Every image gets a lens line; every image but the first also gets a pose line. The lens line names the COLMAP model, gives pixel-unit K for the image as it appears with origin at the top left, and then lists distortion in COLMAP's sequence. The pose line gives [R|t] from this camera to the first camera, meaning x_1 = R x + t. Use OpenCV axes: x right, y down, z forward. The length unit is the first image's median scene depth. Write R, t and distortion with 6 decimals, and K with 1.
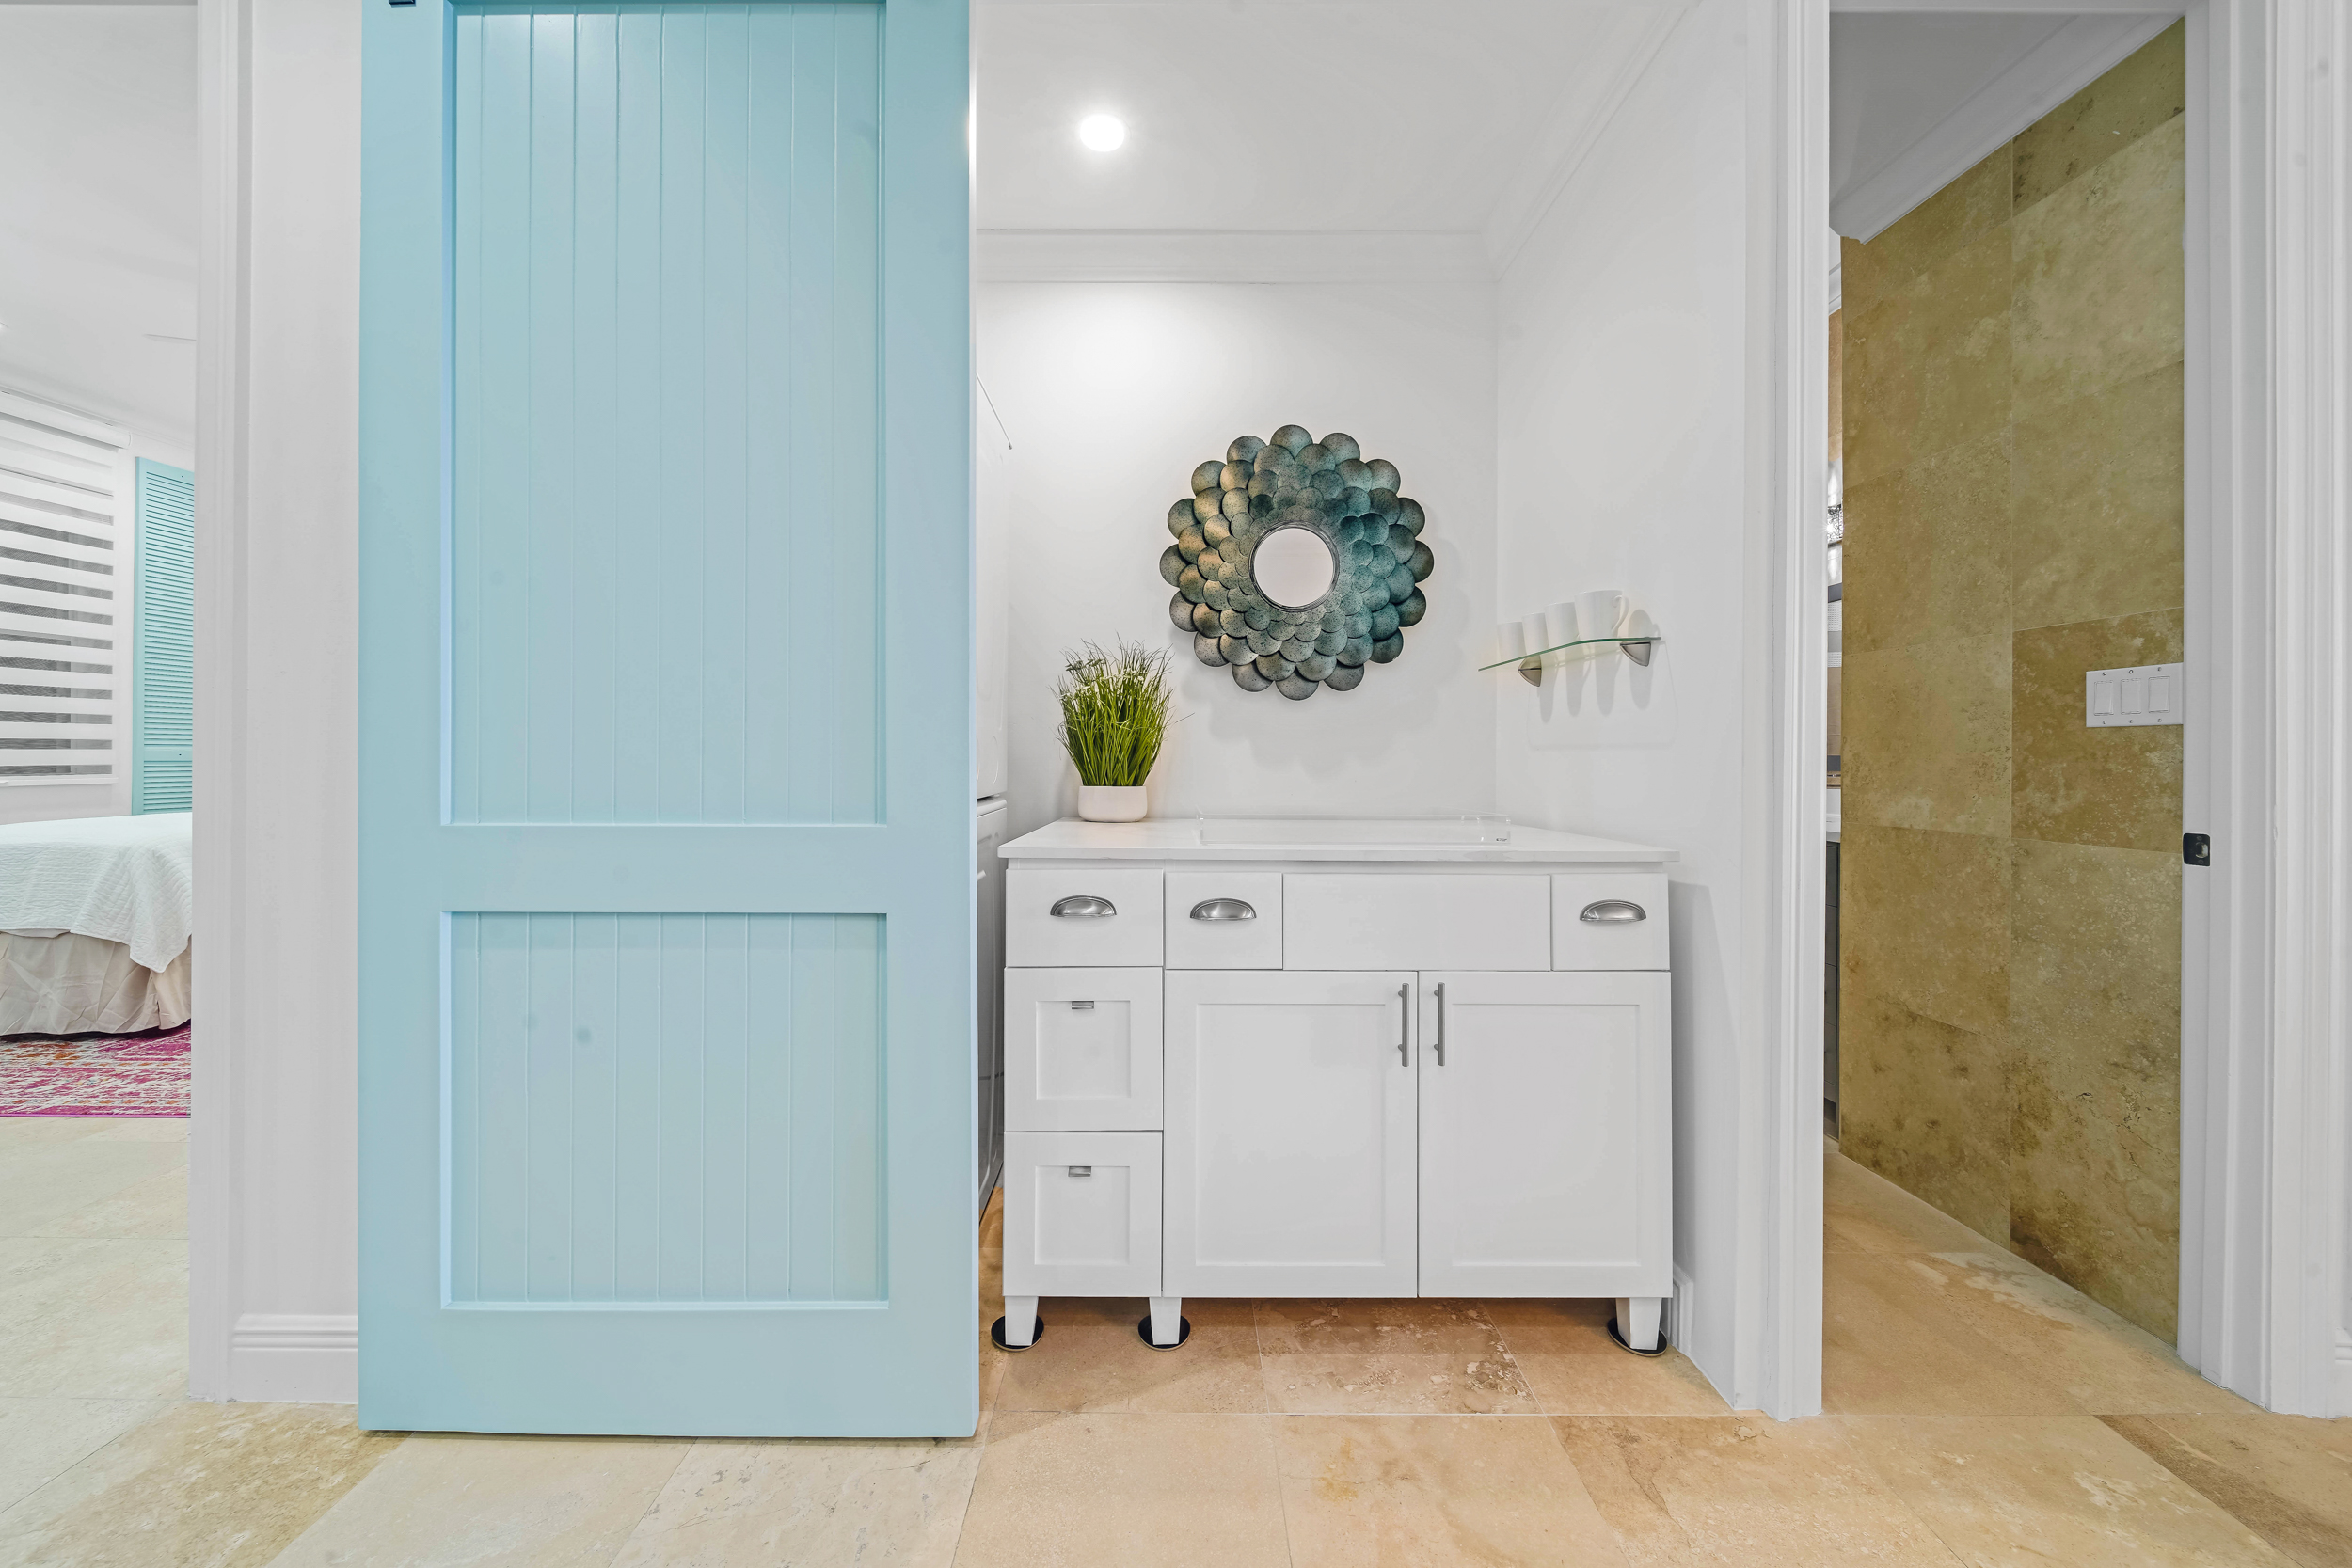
lens RADIAL K [[835.9, 0, 1183.2], [0, 835.9, 755.4], [0, 0, 1]] dist [-0.001966, -0.001229]
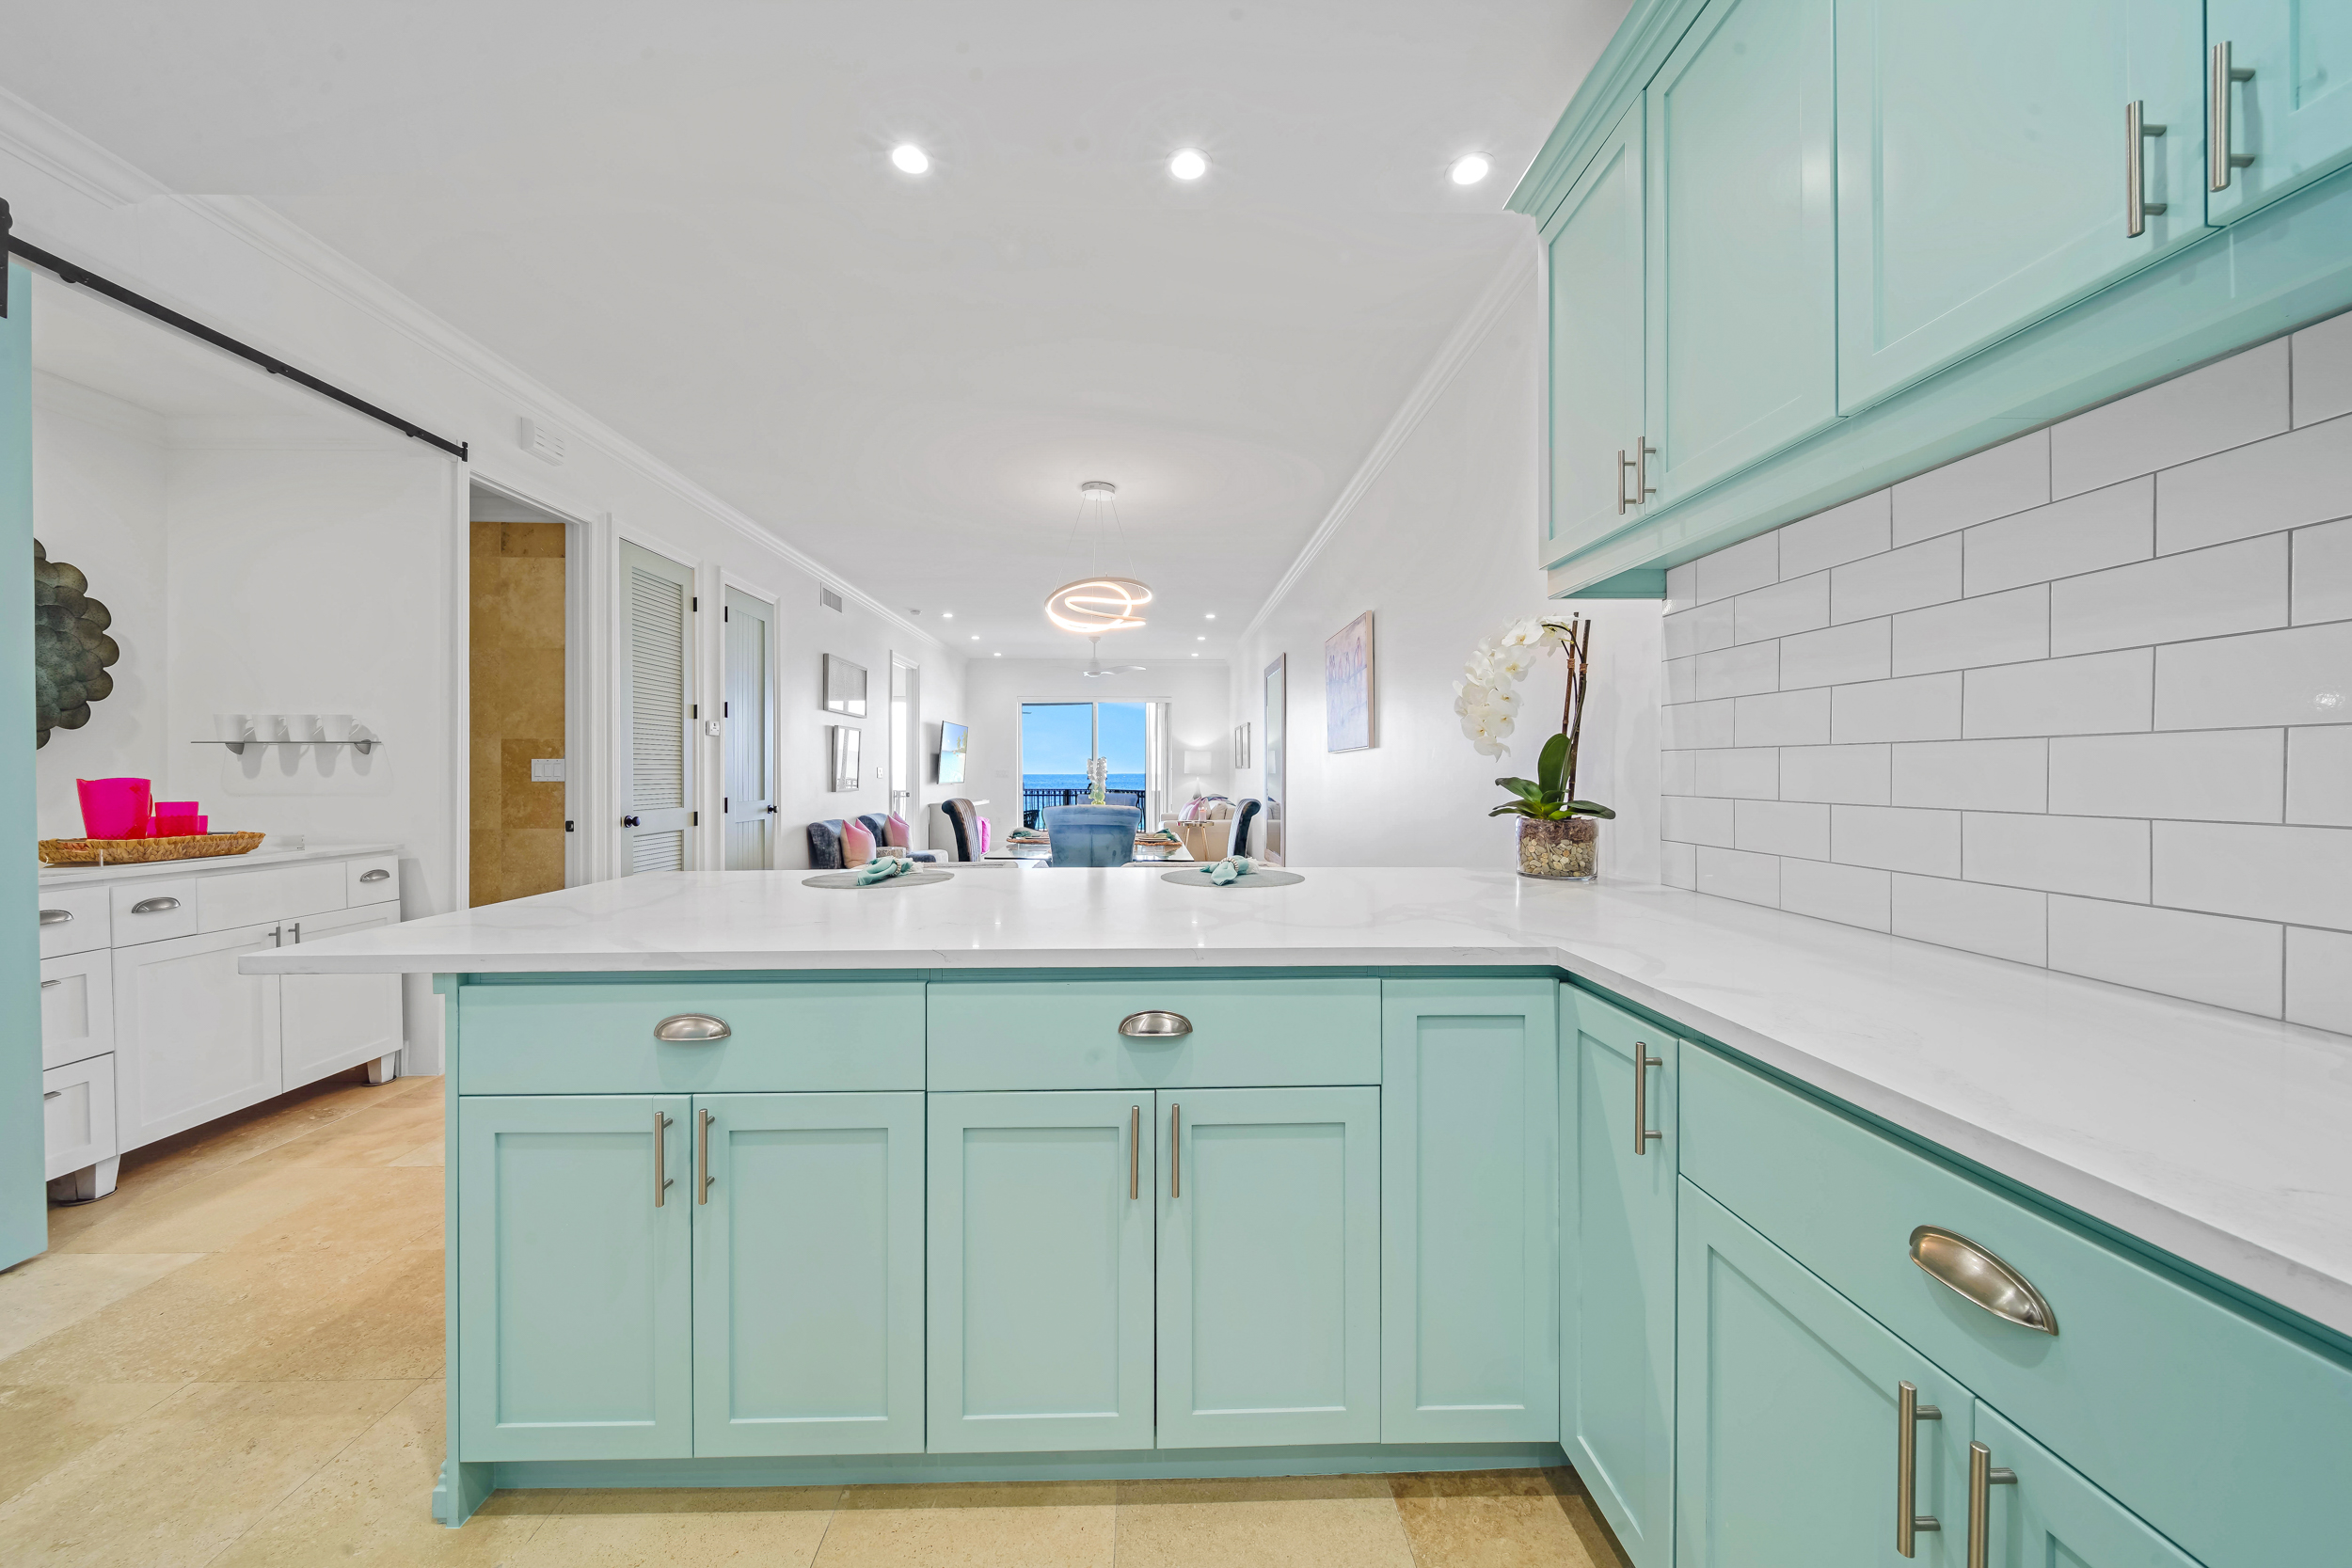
lens RADIAL K [[835.9, 0, 1170.6], [0, 835.9, 776.4], [0, 0, 1]] dist [-0.001966, -0.001229]
pose [[-0.024670, -0.009886, 0.999647, -1.398084], [-0.001126, 0.999951, 0.009861, -0.072822], [-0.999695, -0.000883, -0.024680, -0.813480]]
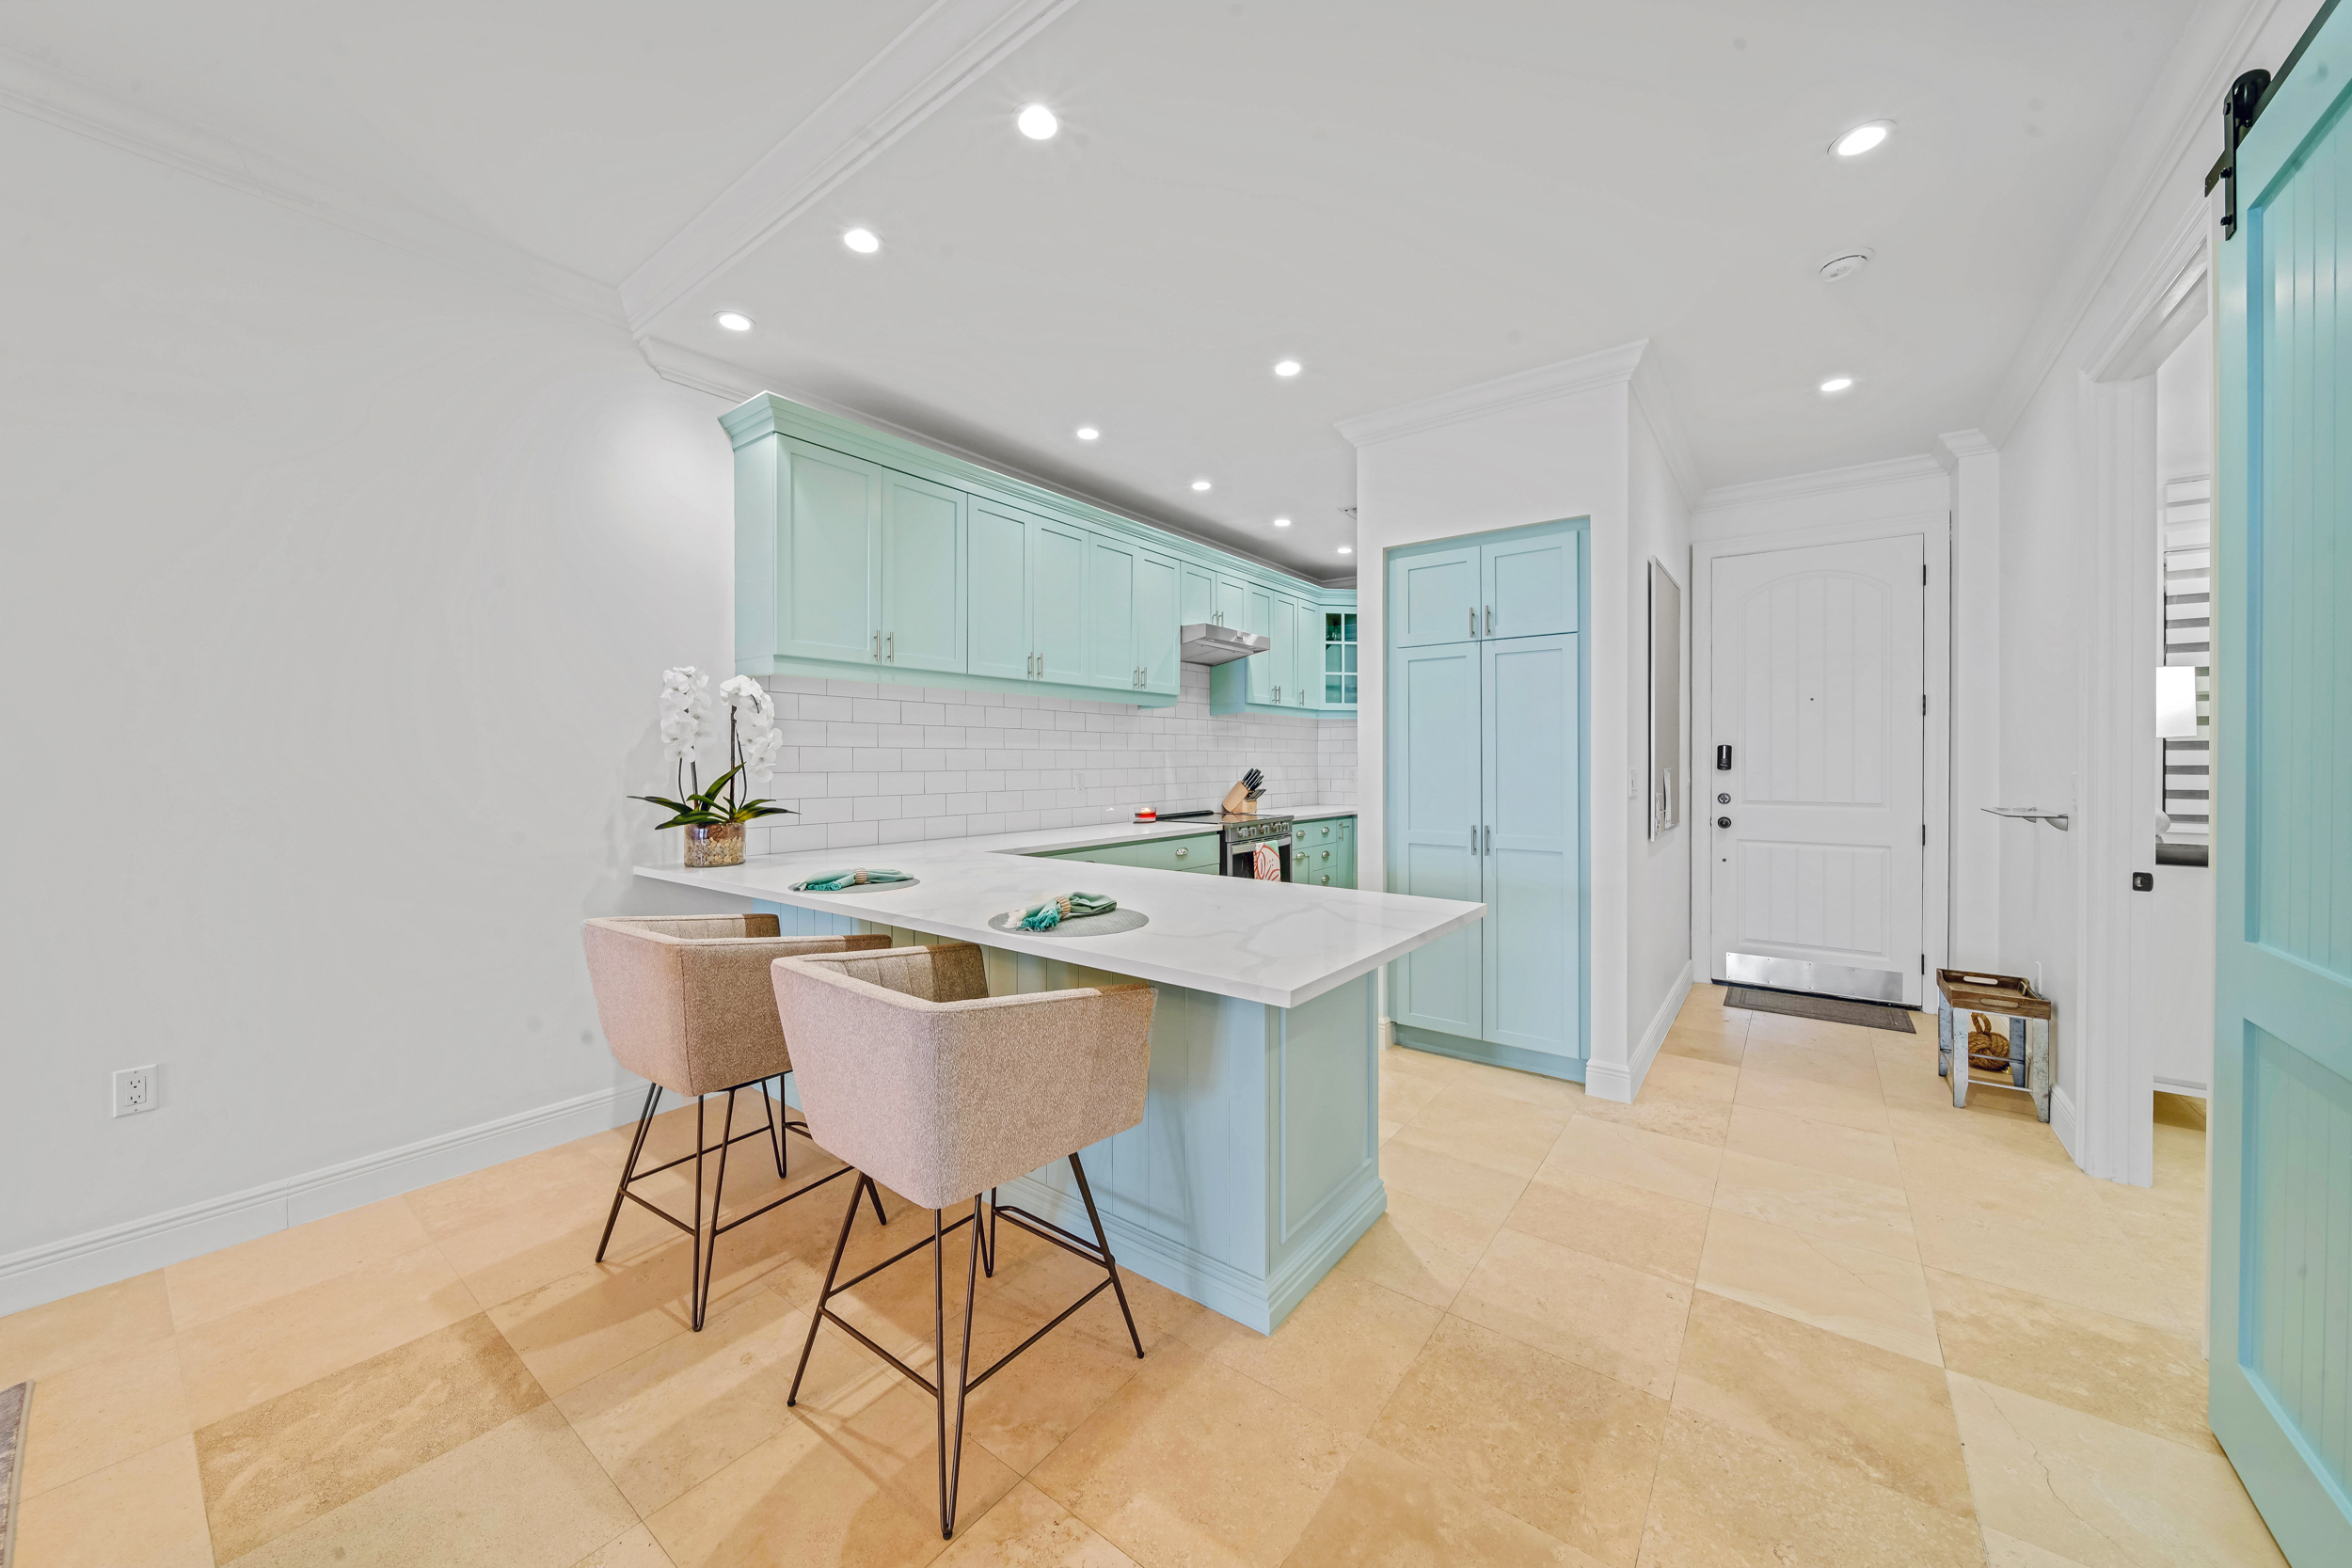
lens RADIAL K [[835.9, 0, 1165.9], [0, 835.9, 765.7], [0, 0, 1]] dist [-0.001966, -0.001229]
pose [[-0.610556, -0.000619, -0.791973, 0.689868], [-0.000907, 1.000000, -0.000082, -0.116968], [0.791973, 0.000669, -0.610556, 0.396642]]
